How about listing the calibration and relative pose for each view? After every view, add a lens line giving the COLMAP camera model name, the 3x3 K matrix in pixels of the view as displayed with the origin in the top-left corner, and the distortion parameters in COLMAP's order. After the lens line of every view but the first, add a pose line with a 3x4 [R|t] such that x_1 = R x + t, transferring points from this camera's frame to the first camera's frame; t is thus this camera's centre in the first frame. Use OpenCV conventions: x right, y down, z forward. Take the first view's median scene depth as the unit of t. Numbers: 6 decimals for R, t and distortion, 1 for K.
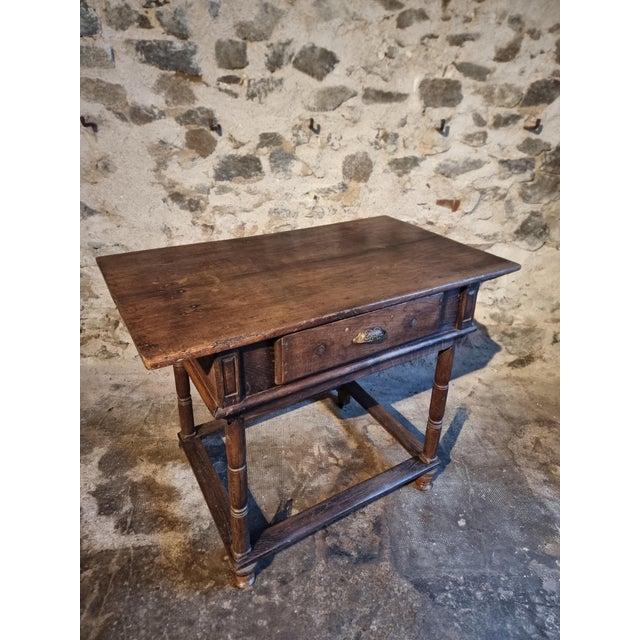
lens RADIAL K [[459.7, 0, 318.0], [0, 459.7, 321.6], [0, 0, 1]] dist [0.058170, -0.063040]
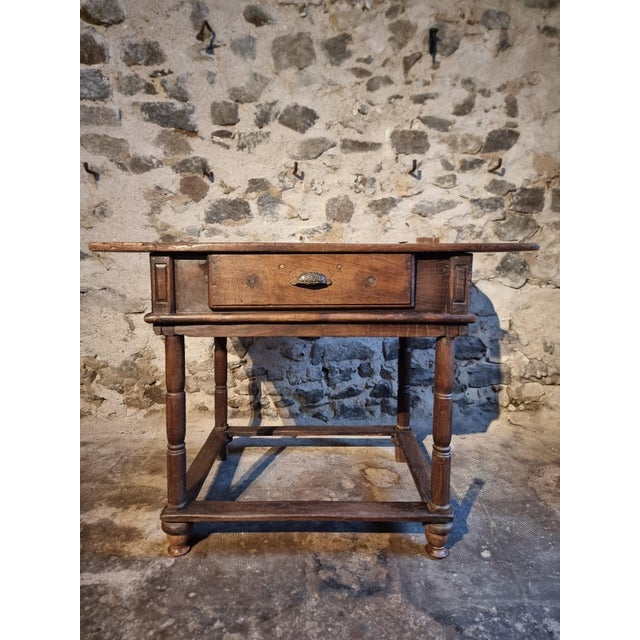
lens RADIAL K [[459.7, 0, 317.0], [0, 459.7, 316.5], [0, 0, 1]] dist [0.058170, -0.063040]
pose [[0.999553, -0.024809, 0.016709, 0.009120], [0.028972, 0.941901, -0.334640, 0.274591], [-0.007436, 0.334974, 0.942198, 0.083953]]
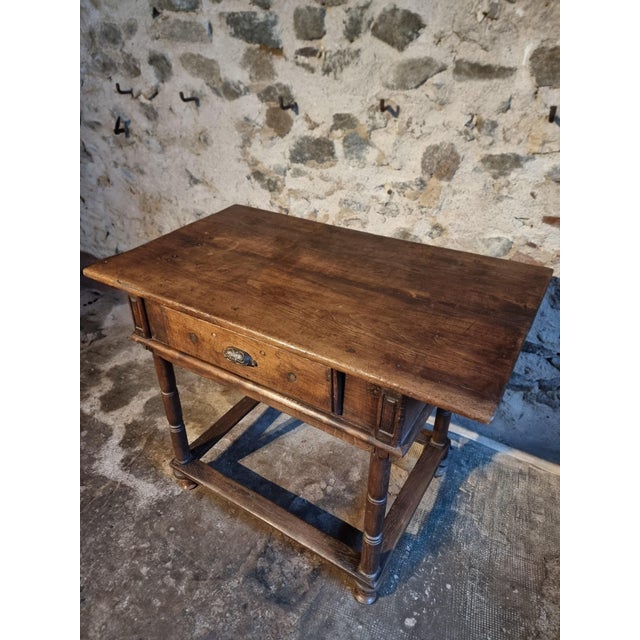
lens RADIAL K [[459.7, 0, 306.7], [0, 459.7, 327.9], [0, 0, 1]] dist [0.058170, -0.063040]
pose [[0.844930, 0.260178, -0.467333, 0.363868], [-0.212679, 0.965104, 0.152782, -0.138217], [0.490776, -0.029698, 0.870780, 0.191698]]
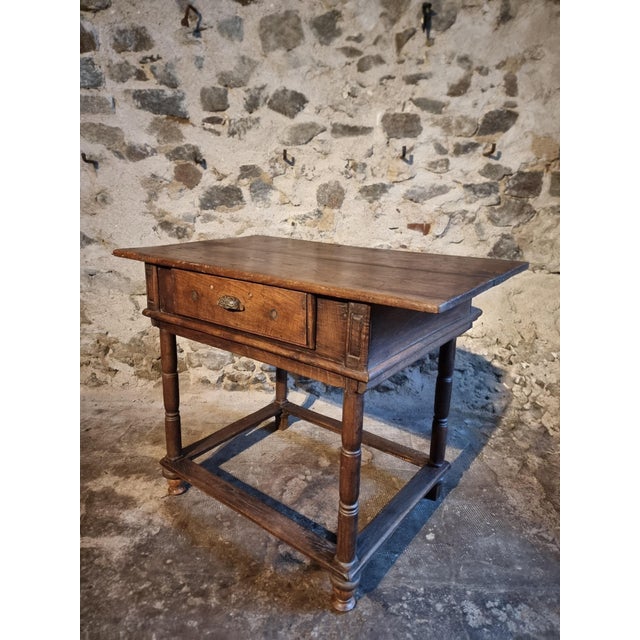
lens RADIAL K [[459.7, 0, 323.3], [0, 459.7, 319.5], [0, 0, 1]] dist [0.058170, -0.063040]
pose [[0.997892, -0.007810, -0.064418, 0.144834], [-0.005181, 0.979974, -0.199060, 0.176821], [0.064683, 0.198974, 0.977868, 0.005083]]
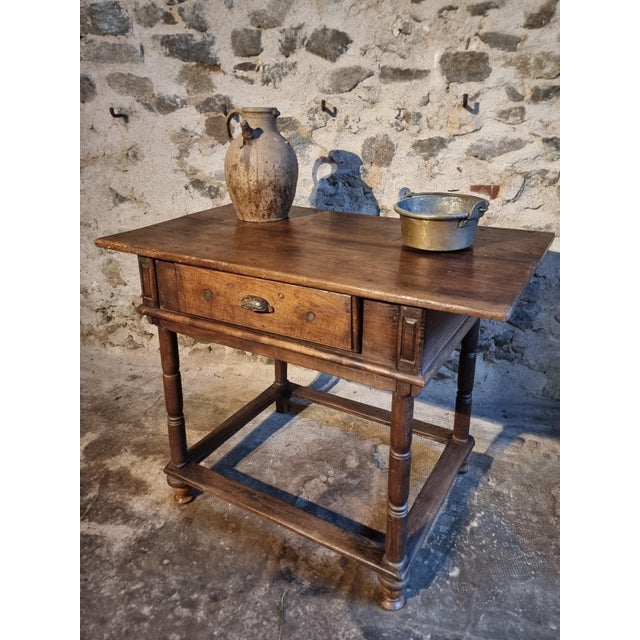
lens RADIAL K [[525.1, 0, 330.0], [0, 525.1, 284.2], [0, 0, 1]] dist [0.055112, -0.057699]
pose [[0.969404, 0.039863, -0.242213, 0.273996], [-0.072146, 0.989415, -0.125909, 0.070375], [0.234630, 0.139531, 0.962019, 0.013163]]
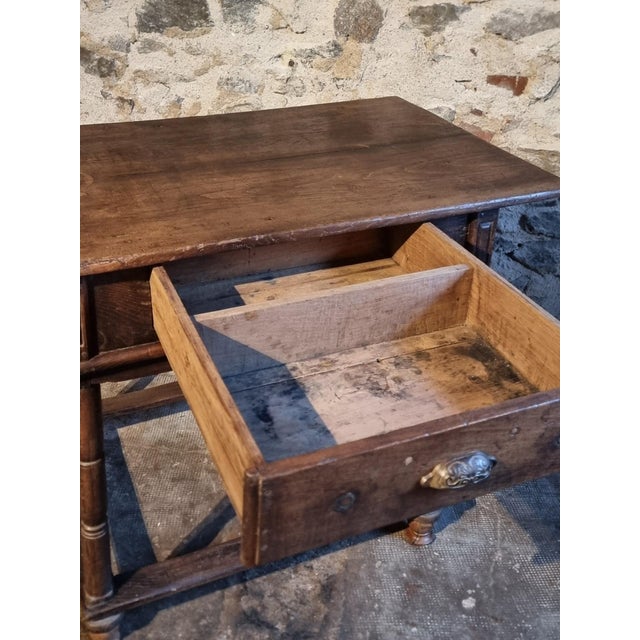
lens RADIAL K [[787.4, 0, 277.0], [0, 787.4, 249.4], [0, 0, 1]] dist [0.039982, 0.000000]
pose [[0.988939, 0.071064, -0.130190, 0.147408], [-0.074484, 0.996988, -0.021592, 0.010578], [0.128263, 0.031050, 0.991254, -0.071250]]
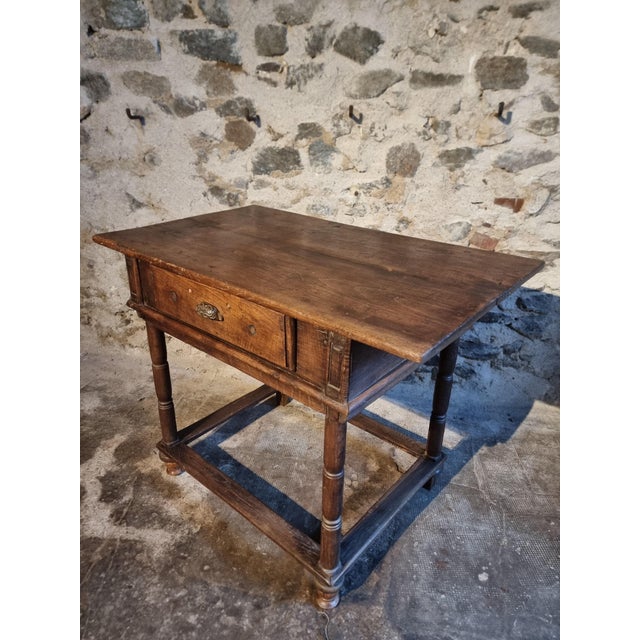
lens RADIAL K [[459.7, 0, 318.7], [0, 459.7, 327.5], [0, 0, 1]] dist [0.058170, -0.063040]
pose [[0.975887, 0.074441, -0.205191, 0.144057], [-0.080321, 0.996559, -0.020467, 0.025810], [0.202961, 0.036455, 0.978508, 0.098224]]
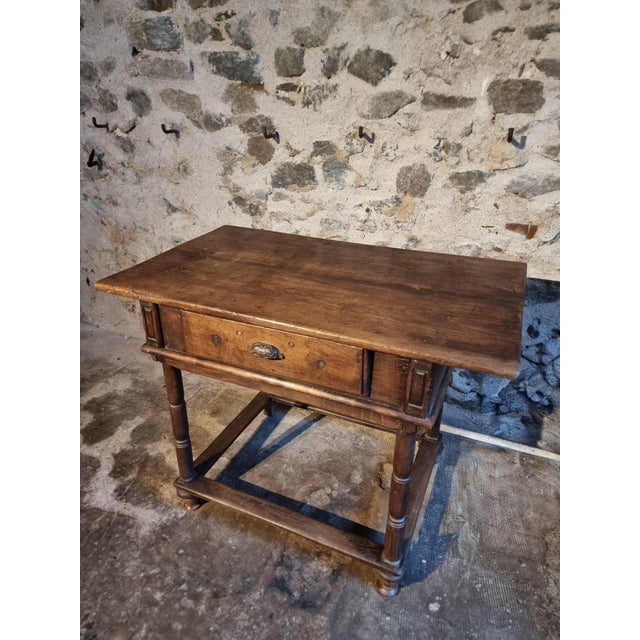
lens RADIAL K [[459.7, 0, 312.9], [0, 459.7, 323.7], [0, 0, 1]] dist [0.058170, -0.063040]
pose [[0.916002, 0.161972, -0.367022, 0.301842], [-0.162078, 0.986298, 0.030756, -0.058045], [0.366975, 0.031313, 0.929704, 0.105997]]
